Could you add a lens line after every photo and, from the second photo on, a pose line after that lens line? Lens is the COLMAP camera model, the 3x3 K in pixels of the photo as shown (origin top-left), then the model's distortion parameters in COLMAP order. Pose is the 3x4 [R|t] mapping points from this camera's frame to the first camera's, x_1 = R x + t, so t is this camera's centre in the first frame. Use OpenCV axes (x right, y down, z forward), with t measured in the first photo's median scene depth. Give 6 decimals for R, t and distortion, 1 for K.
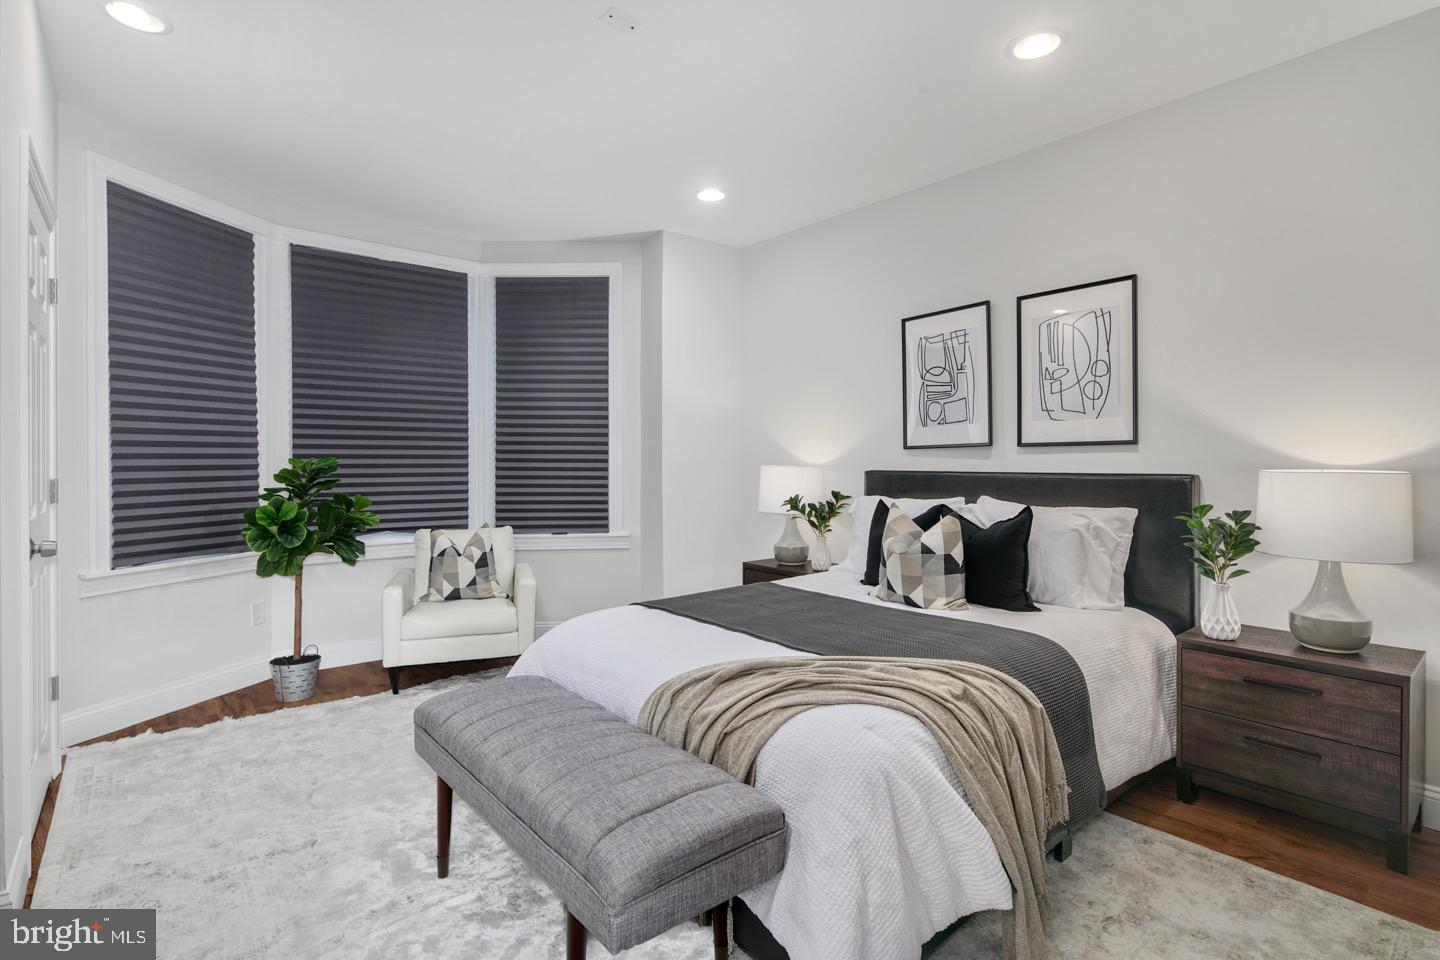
lens RADIAL K [[700.4, 0, 711.9], [0, 700.4, 469.5], [0, 0, 1]] dist [0.002227, -0.003209]
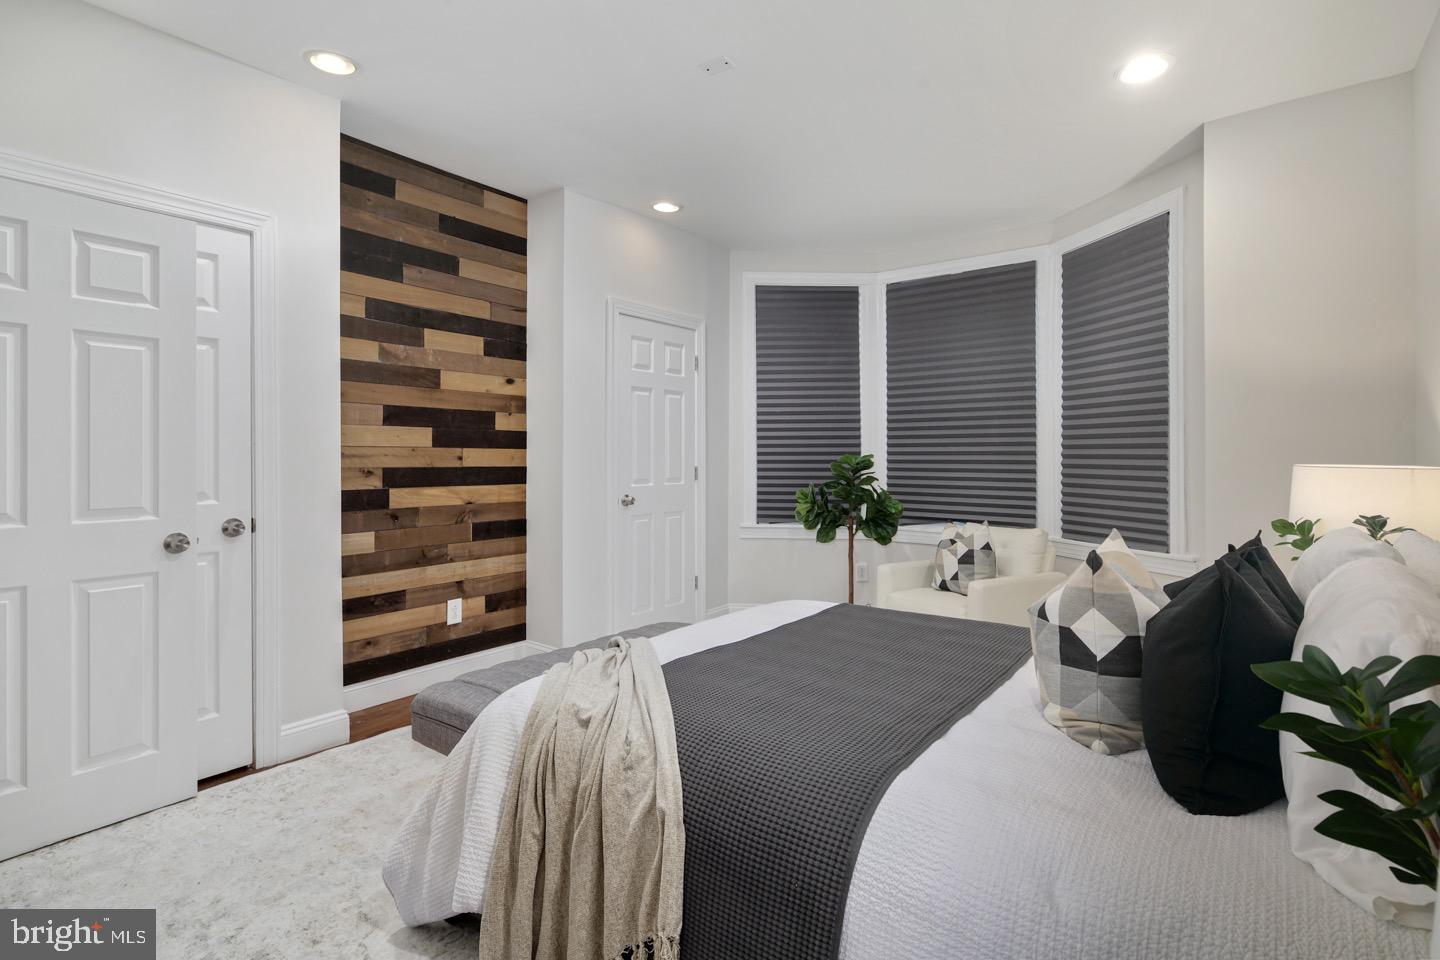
lens RADIAL K [[700.4, 0, 714.0], [0, 700.4, 471.6], [0, 0, 1]] dist [0.002227, -0.003209]
pose [[0.220499, 0.020820, -0.975165, 0.652325], [-0.015274, 0.999723, 0.017890, -0.004817], [0.975268, 0.010950, 0.220756, 0.496119]]
